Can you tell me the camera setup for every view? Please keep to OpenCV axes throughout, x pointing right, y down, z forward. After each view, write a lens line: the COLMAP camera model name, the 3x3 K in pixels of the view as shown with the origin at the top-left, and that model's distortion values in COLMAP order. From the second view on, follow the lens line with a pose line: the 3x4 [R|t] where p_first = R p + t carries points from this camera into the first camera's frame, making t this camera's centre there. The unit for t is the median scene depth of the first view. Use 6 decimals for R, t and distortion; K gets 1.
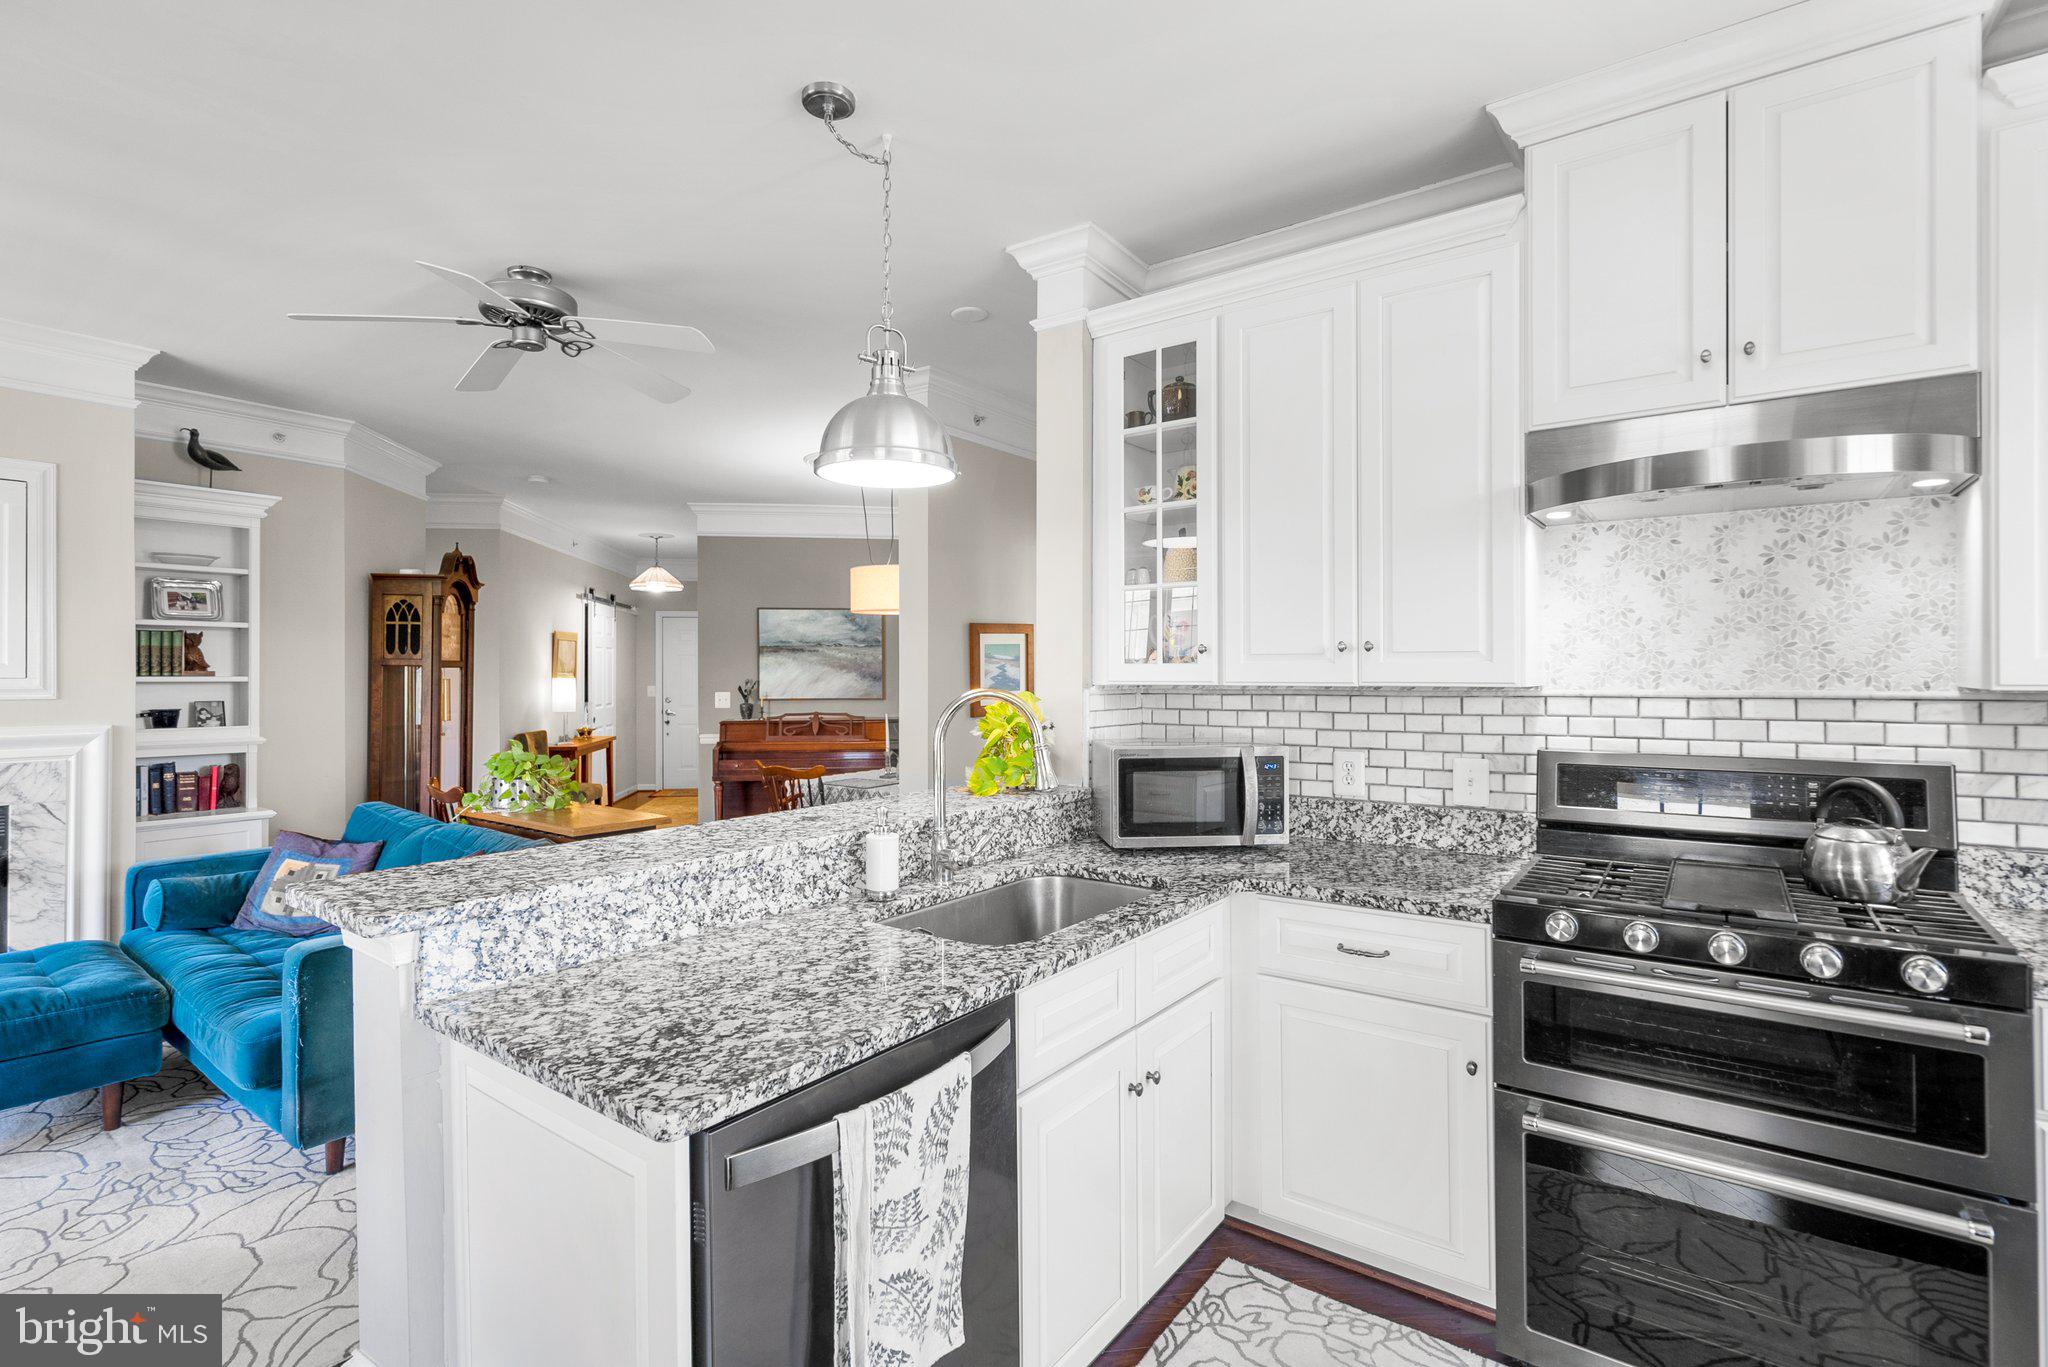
lens RADIAL K [[967.6, 0, 1016.8], [0, 967.6, 672.7], [0, 0, 1]] dist [-0.006528, 0.006708]
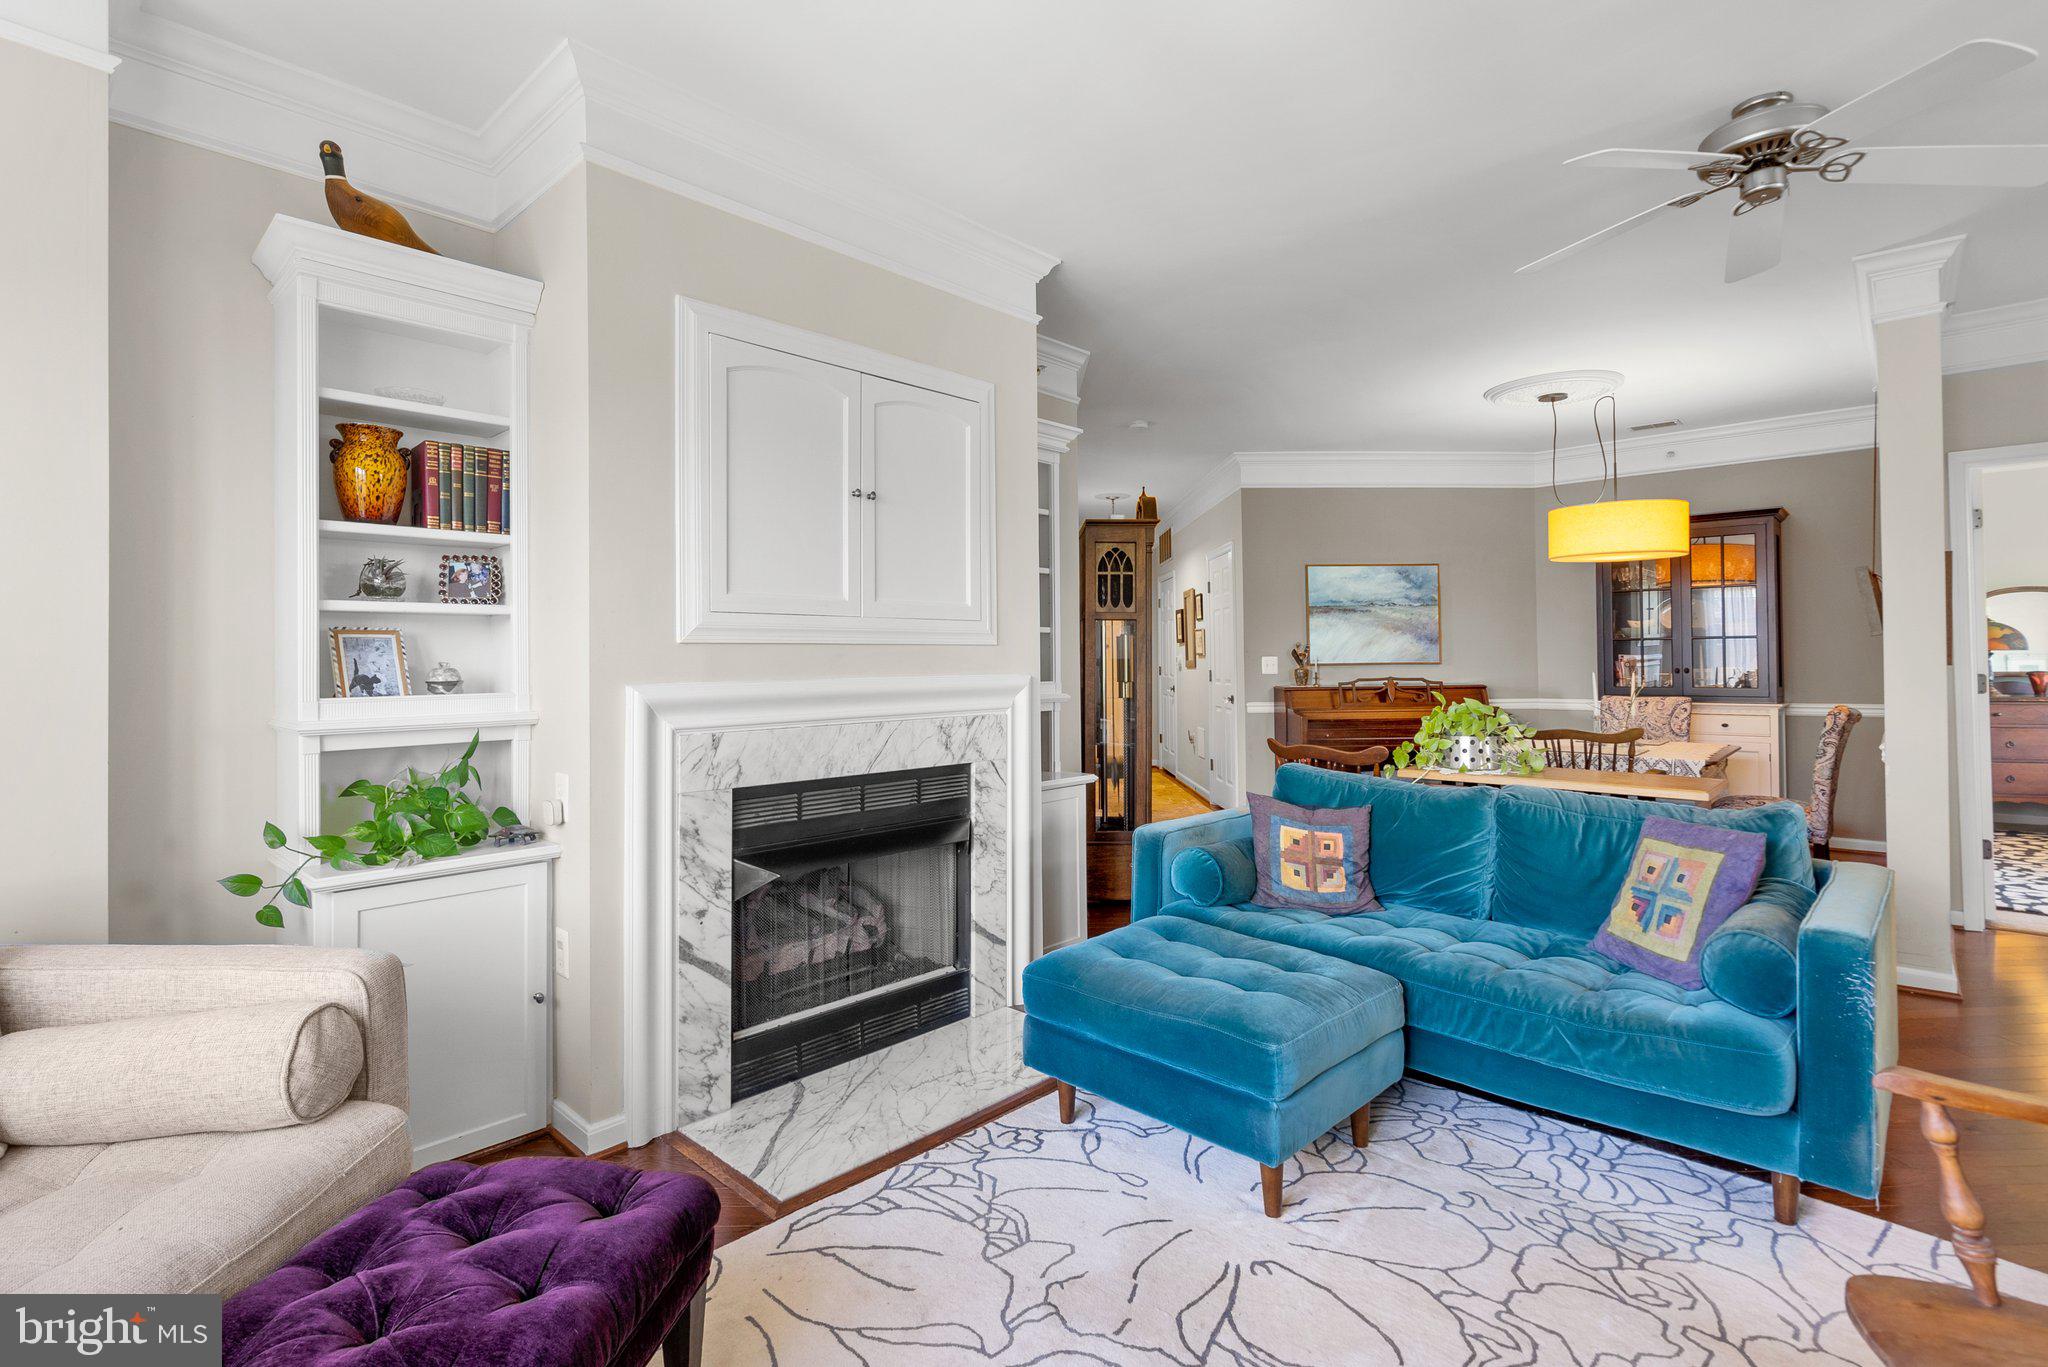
lens RADIAL K [[974.9, 0, 1030.8], [0, 974.9, 645.8], [0, 0, 1]] dist [-0.000038, 0.000146]
pose [[0.994528, -0.009326, -0.104052, -1.311084], [0.007972, 0.999878, -0.013420, 0.061496], [0.104164, 0.012517, 0.994481, 0.157192]]
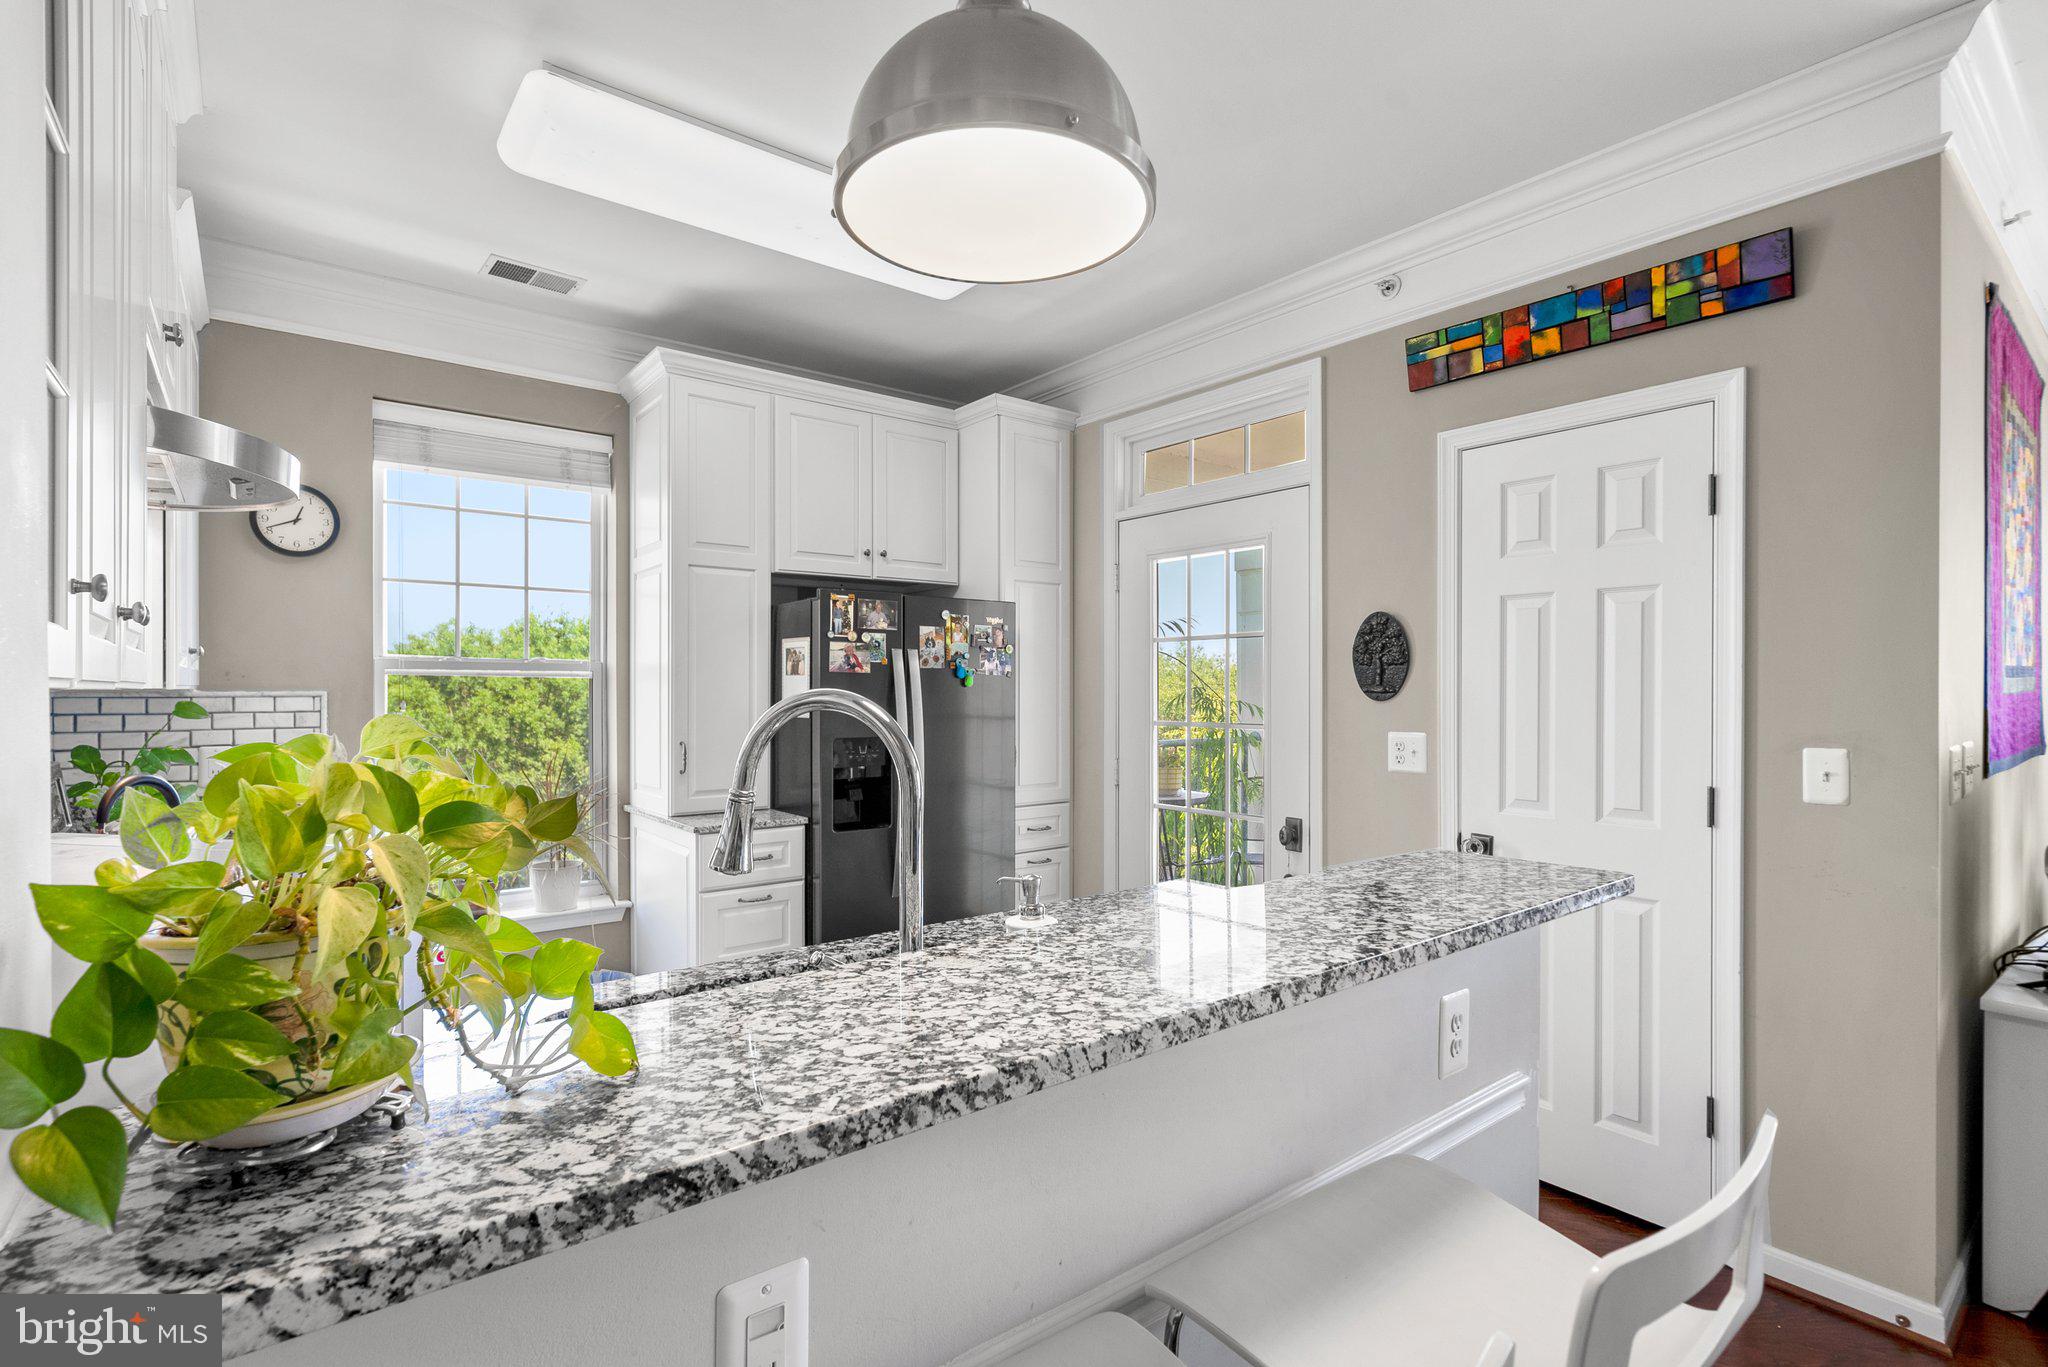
lens RADIAL K [[960.2, 0, 1025.1], [0, 960.2, 691.8], [0, 0, 1]] dist [-0.003158, 0.000417]
pose [[-0.967006, 0.001505, 0.254751, -0.244738], [0.002046, 0.999996, 0.001857, 0.014897], [-0.254747, 0.002317, -0.967005, 1.331127]]
